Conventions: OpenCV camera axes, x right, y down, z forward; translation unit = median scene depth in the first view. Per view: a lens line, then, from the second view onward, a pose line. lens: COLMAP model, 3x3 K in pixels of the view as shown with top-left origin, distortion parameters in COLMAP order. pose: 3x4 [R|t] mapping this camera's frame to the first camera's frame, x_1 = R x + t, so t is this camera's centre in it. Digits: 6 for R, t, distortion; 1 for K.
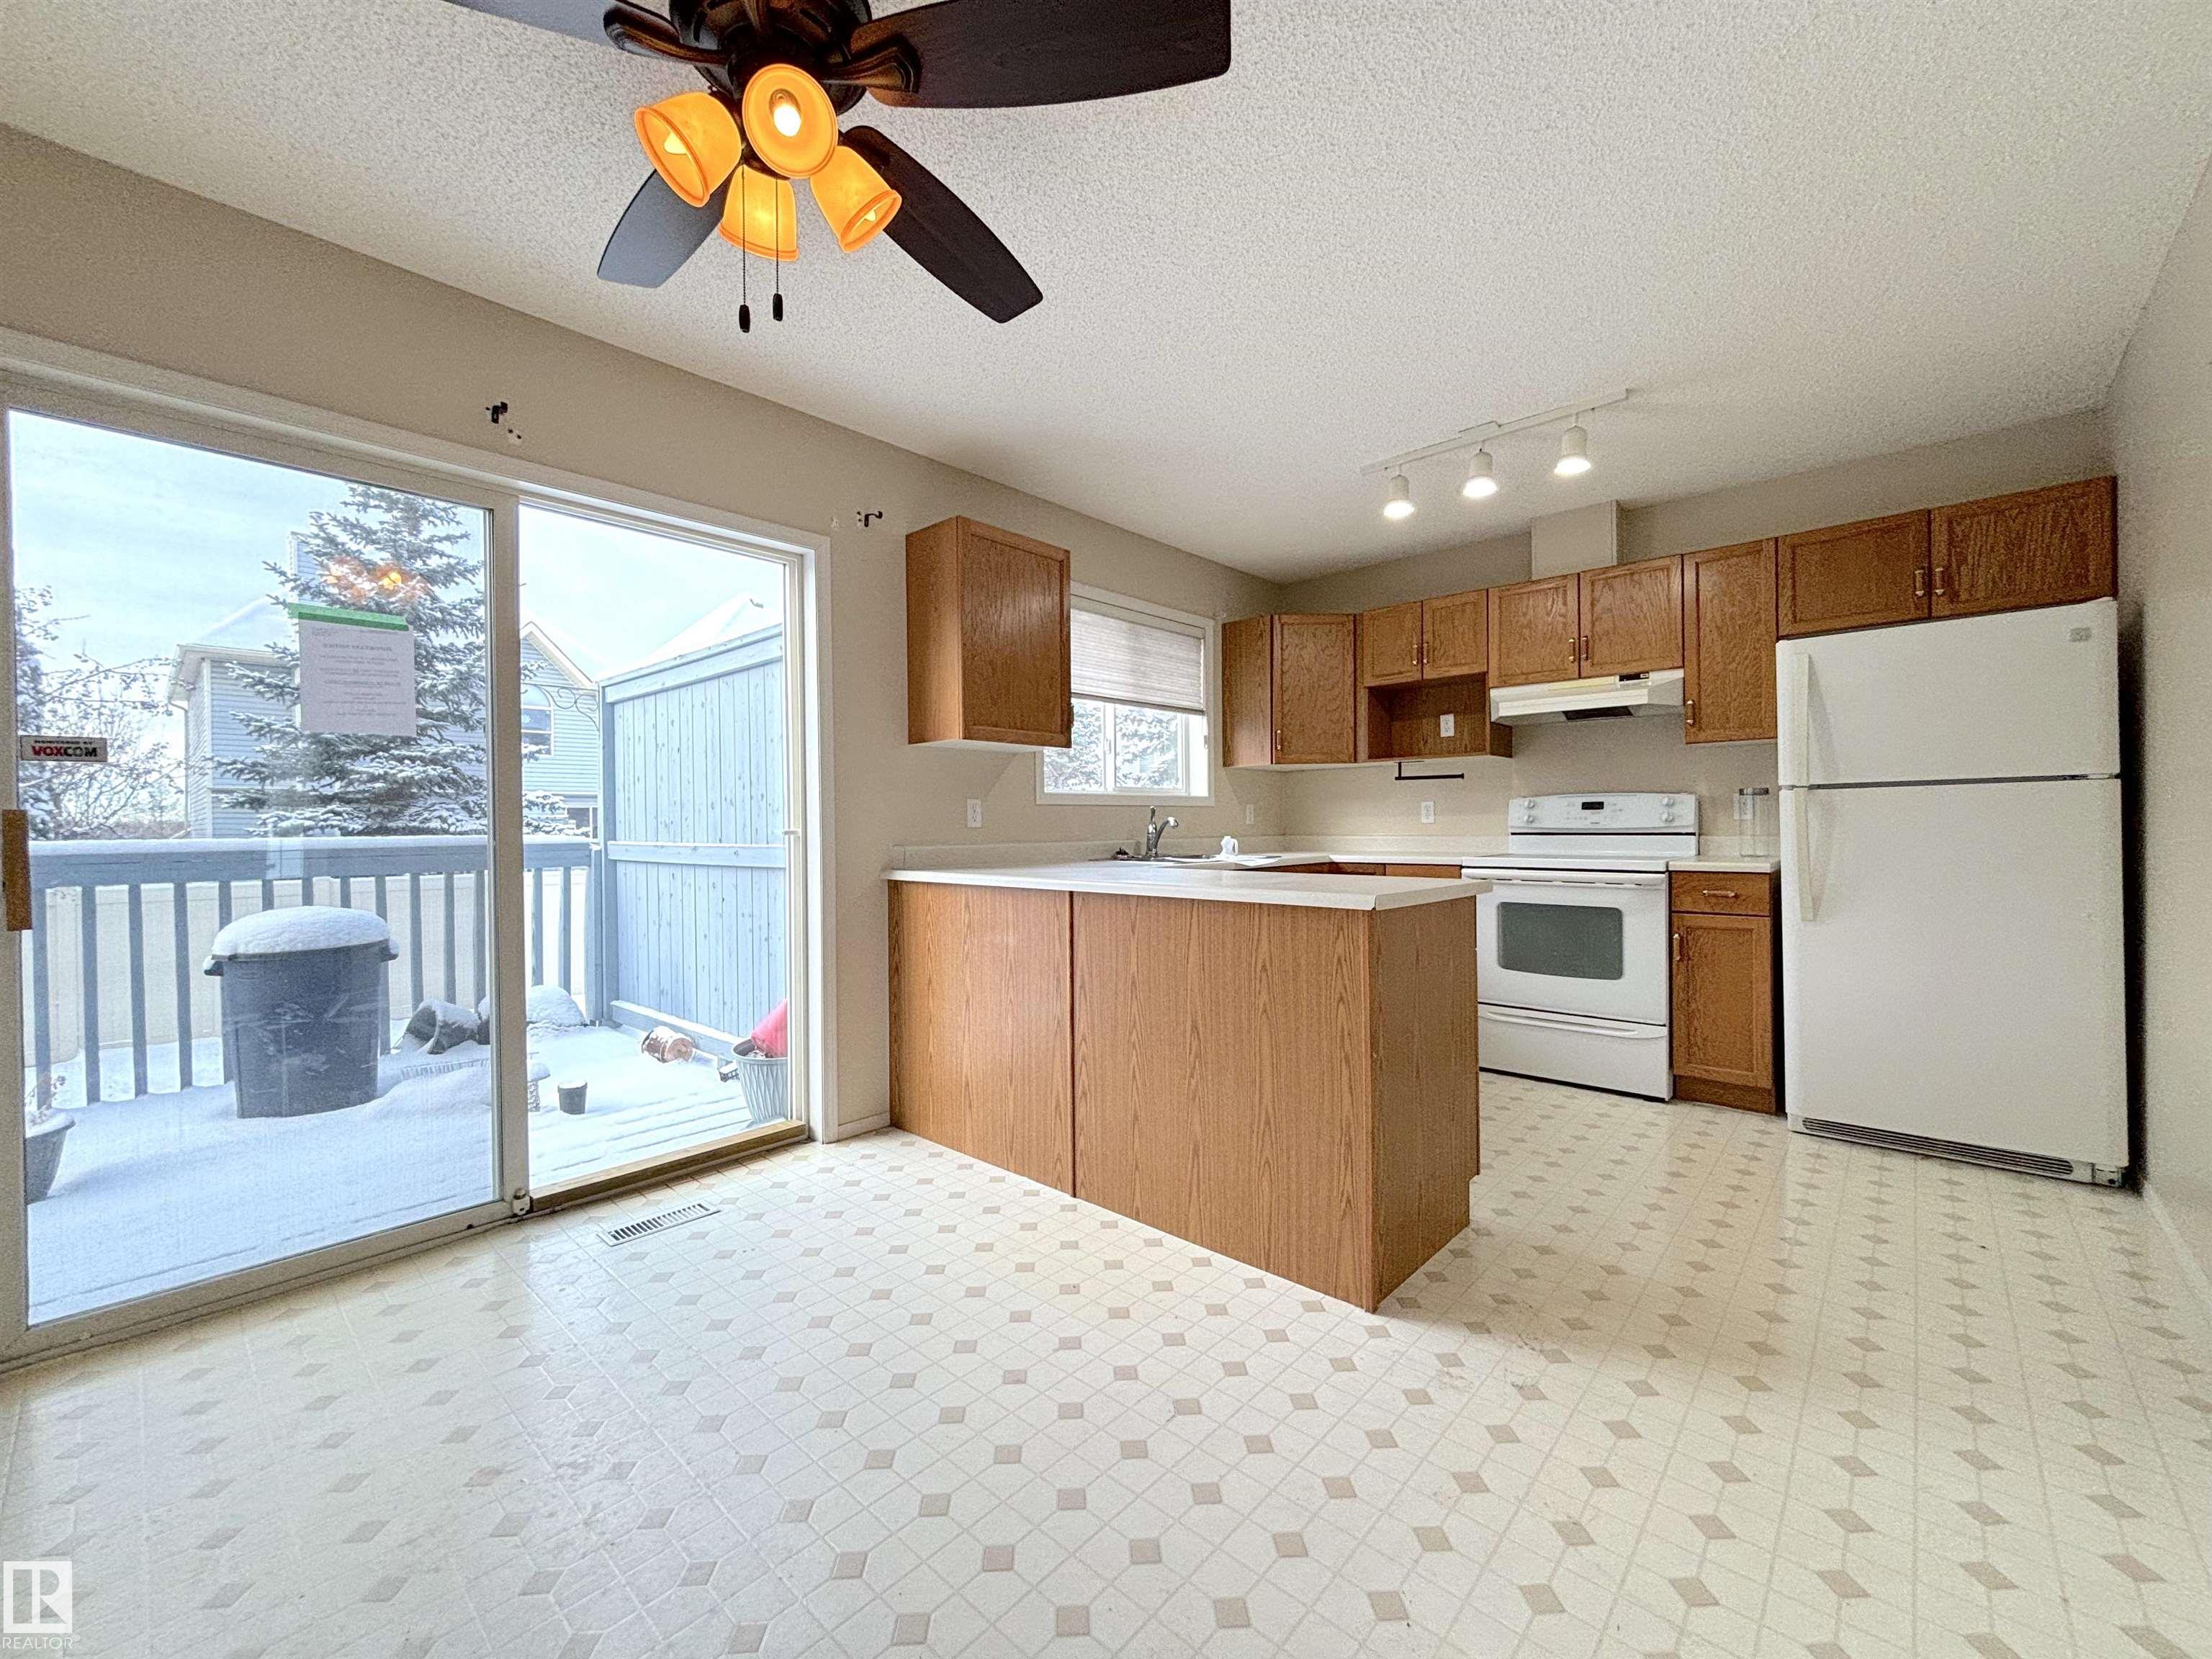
lens RADIAL K [[889.6, 0, 1115.7], [0, 889.6, 828.1], [0, 0, 1]] dist [-0.002816, 0.001914]
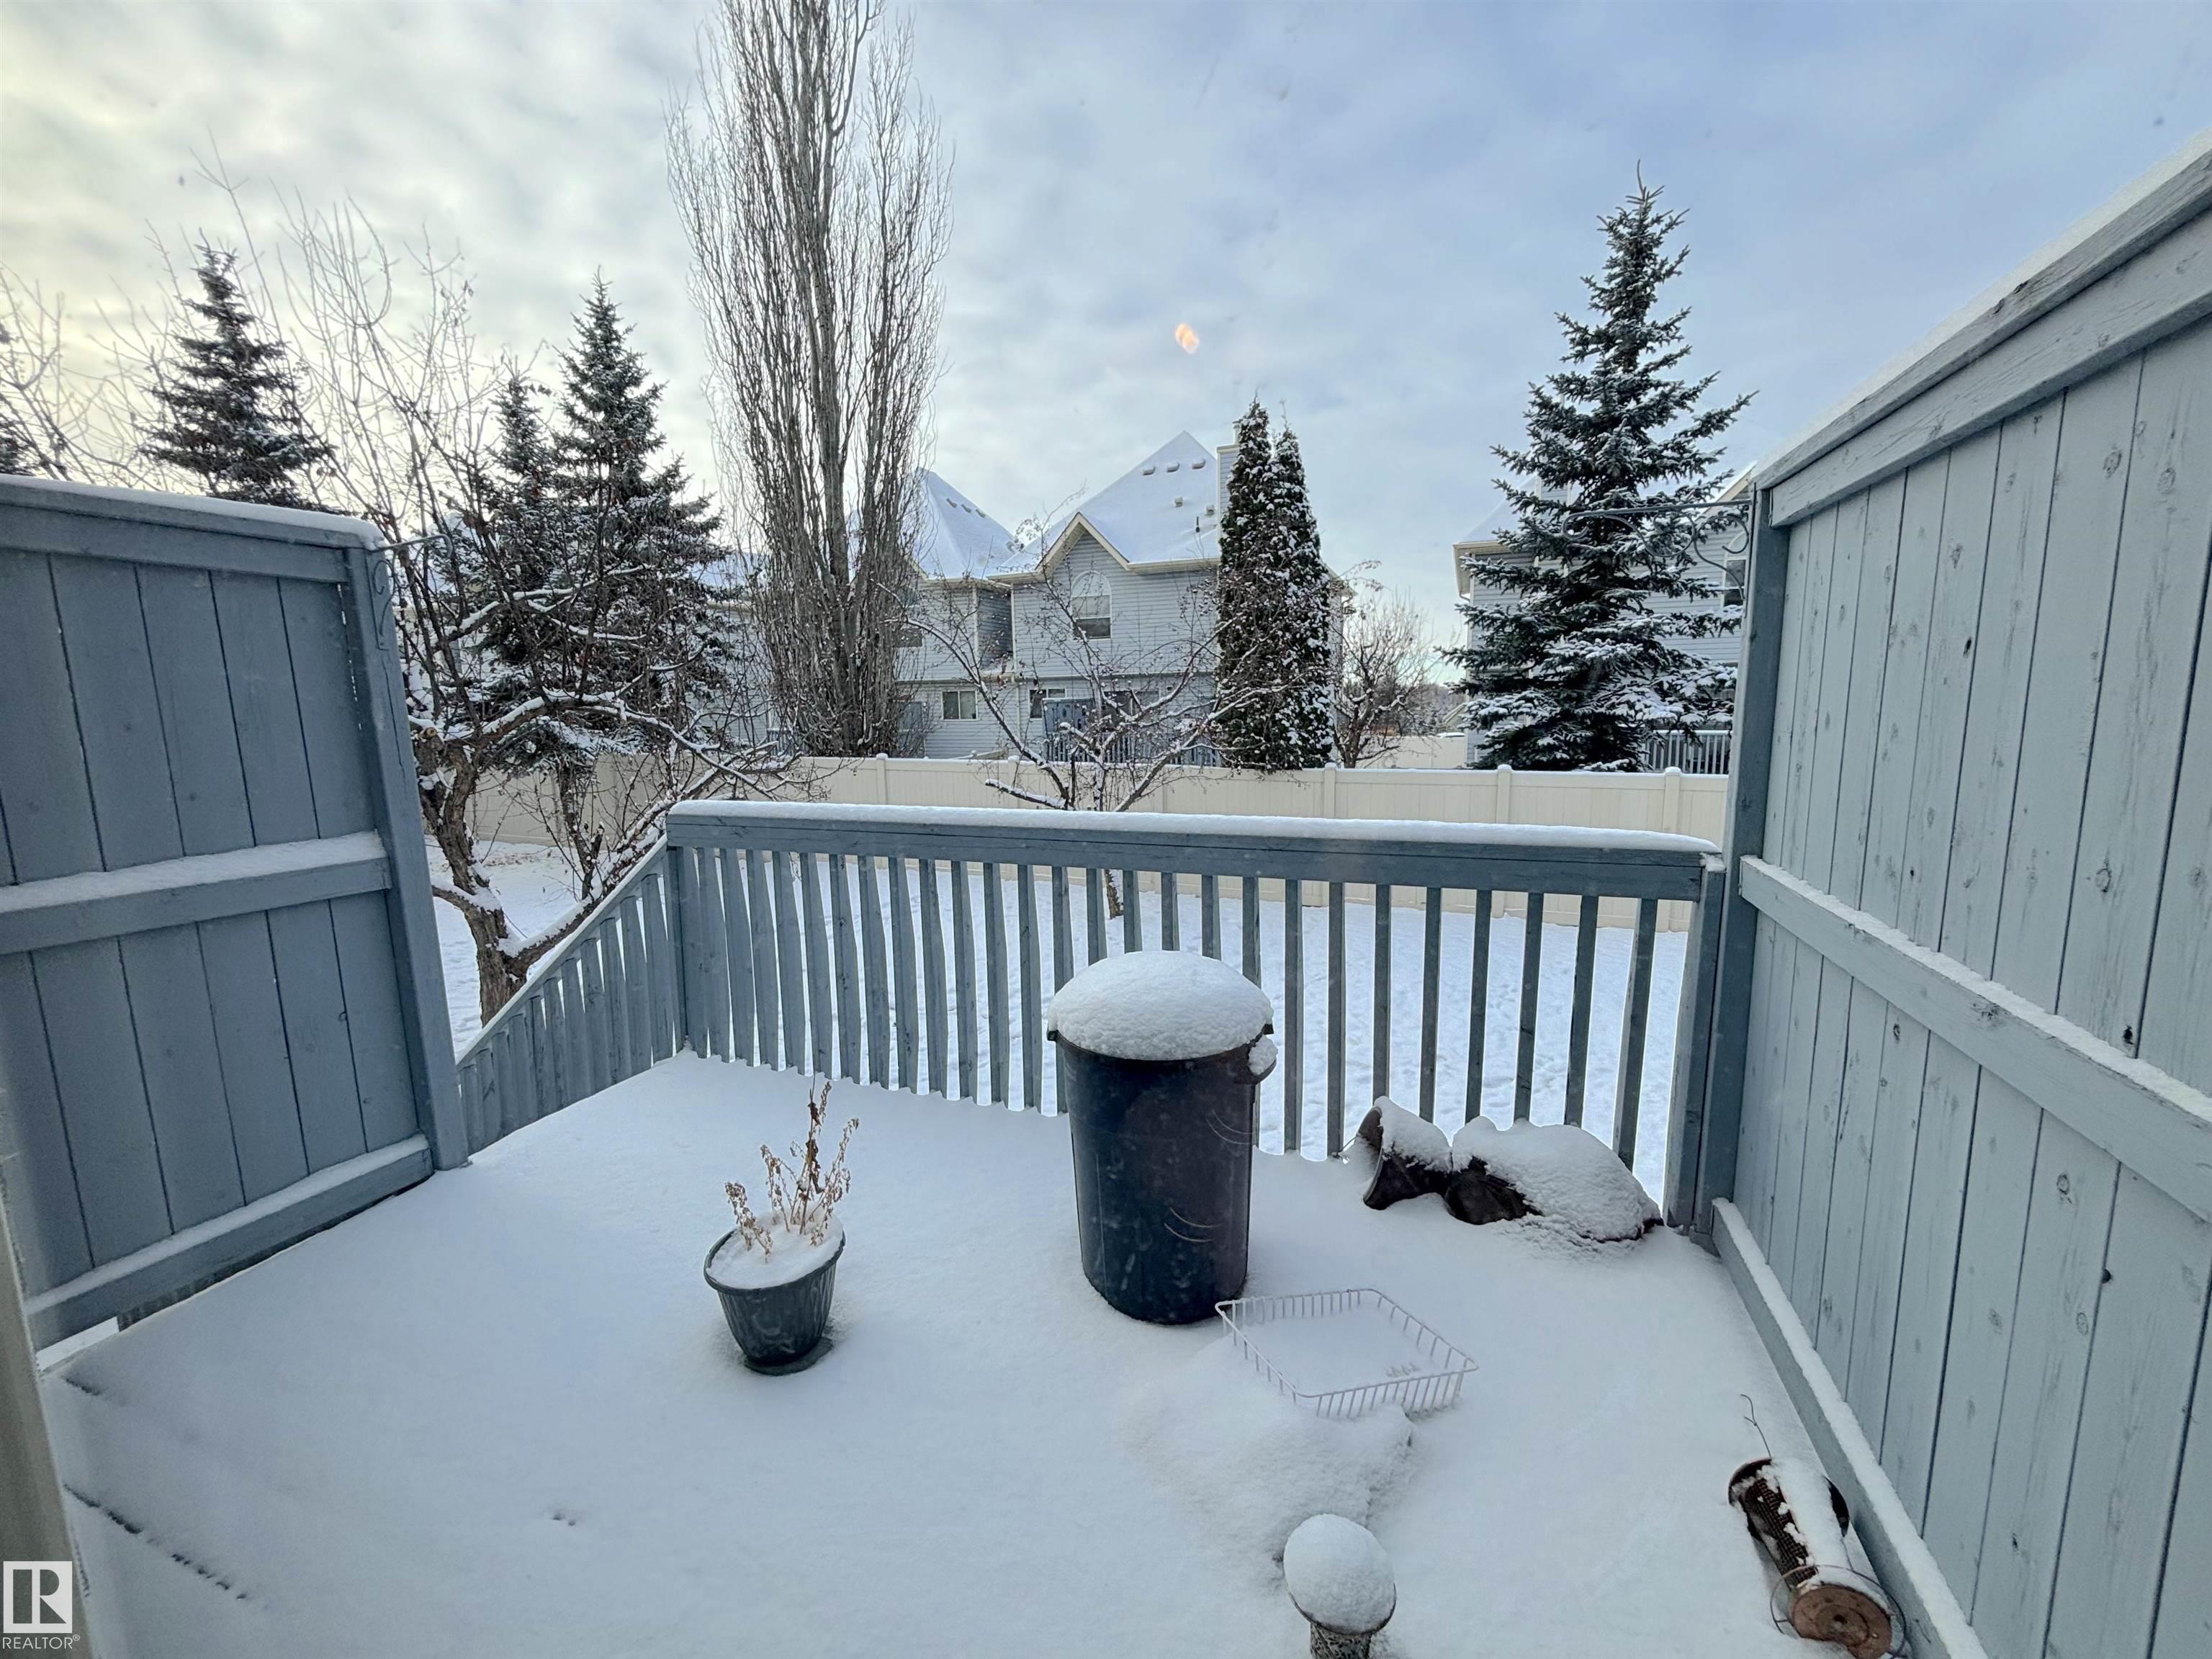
lens RADIAL K [[889.6, 0, 1113.8], [0, 889.6, 823.2], [0, 0, 1]] dist [-0.002816, 0.001914]
pose [[0.346026, 0.131602, -0.928949, -0.375728], [0.012044, 0.989409, 0.144654, -0.093612], [0.938147, -0.061242, 0.340777, 0.771060]]
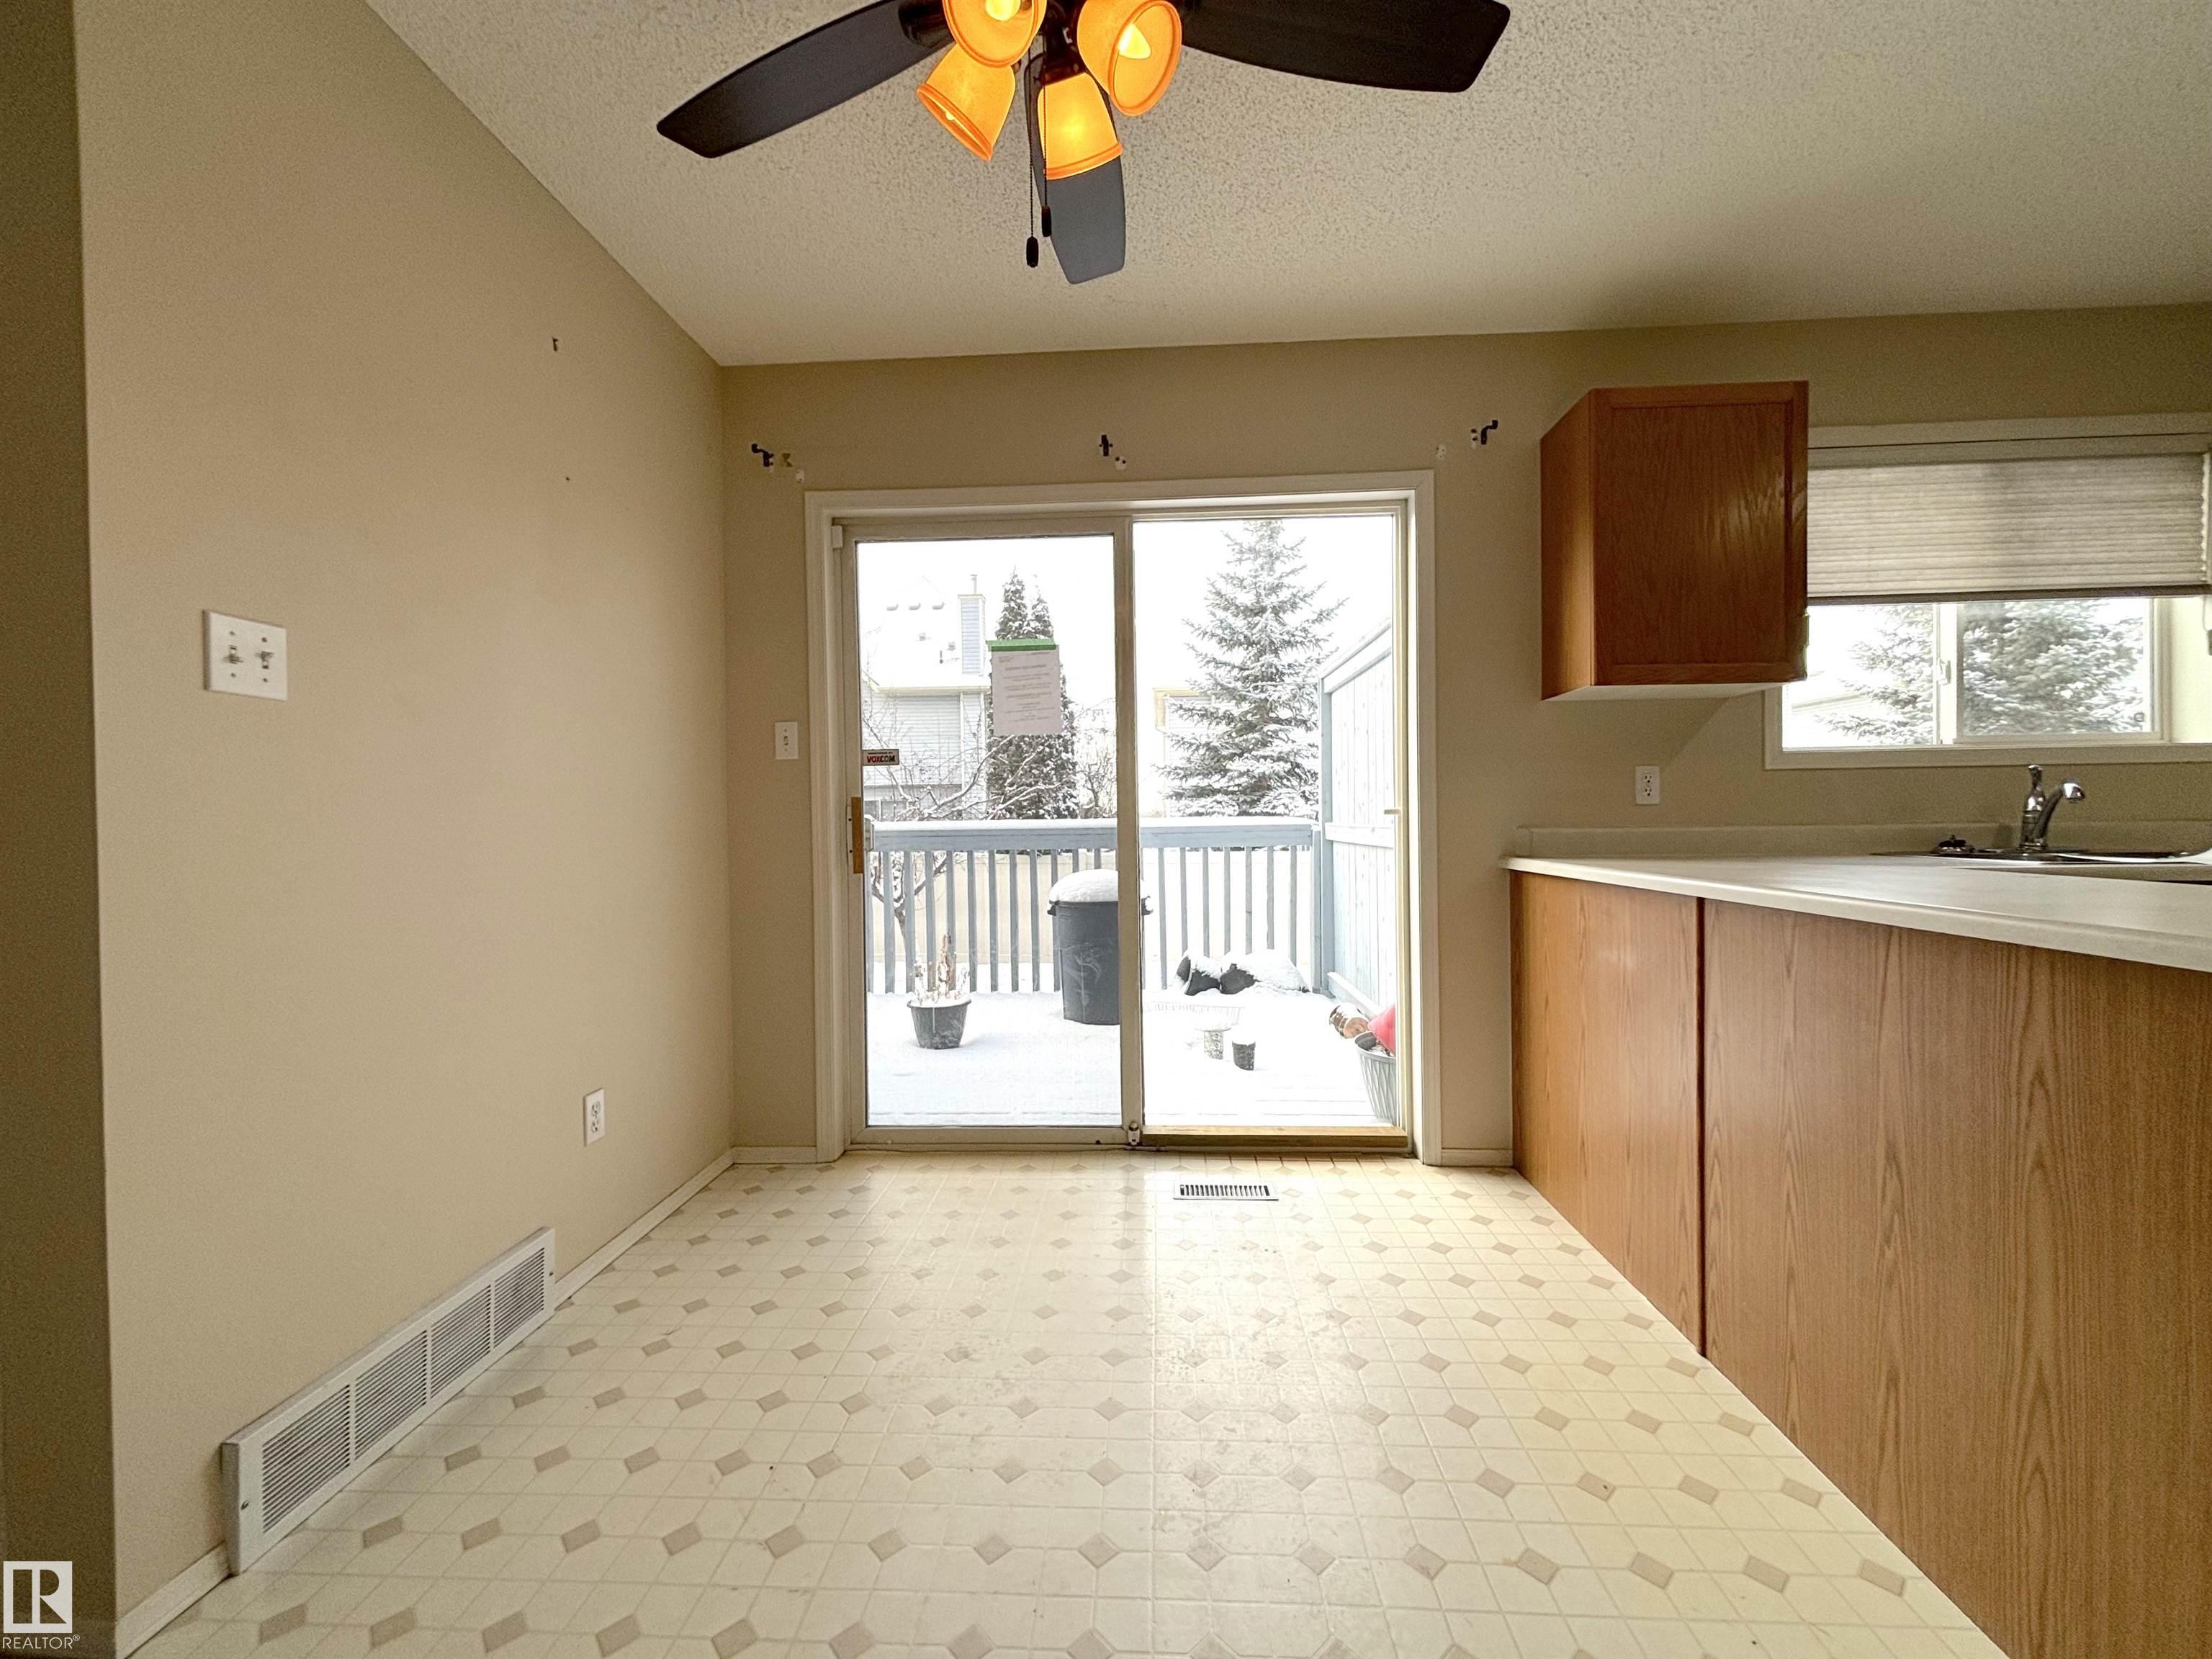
lens RADIAL K [[889.6, 0, 1109.0], [0, 889.6, 834.2], [0, 0, 1]] dist [-0.002816, 0.001914]
pose [[0.626504, 0.013262, -0.779305, 0.135516], [0.005045, 0.999765, 0.021069, 0.005979], [0.779402, -0.017131, 0.626290, 0.175990]]
